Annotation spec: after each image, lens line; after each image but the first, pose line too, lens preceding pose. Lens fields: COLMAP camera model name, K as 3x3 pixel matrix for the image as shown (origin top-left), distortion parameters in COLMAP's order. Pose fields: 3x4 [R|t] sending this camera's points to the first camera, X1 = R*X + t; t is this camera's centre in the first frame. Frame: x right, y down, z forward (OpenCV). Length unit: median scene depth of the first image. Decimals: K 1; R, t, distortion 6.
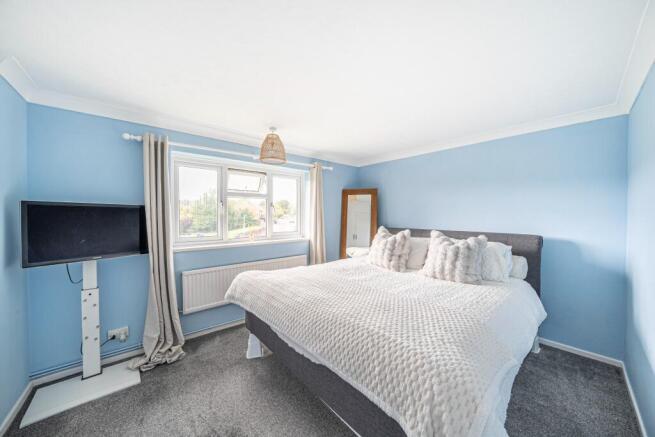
lens RADIAL K [[226.8, 0, 327.5], [0, 226.8, 218.5], [0, 0, 1]] dist [-0.031408, 0.003980]
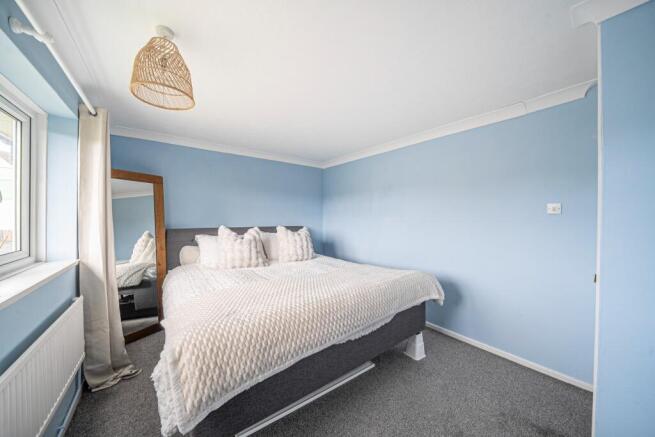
lens RADIAL K [[226.8, 0, 327.5], [0, 226.8, 218.5], [0, 0, 1]] dist [-0.031408, 0.003980]
pose [[0.067543, -0.011685, 0.997648, -0.732588], [0.005395, 0.999921, 0.011346, -0.001806], [-0.997702, 0.004616, 0.067601, 0.646303]]
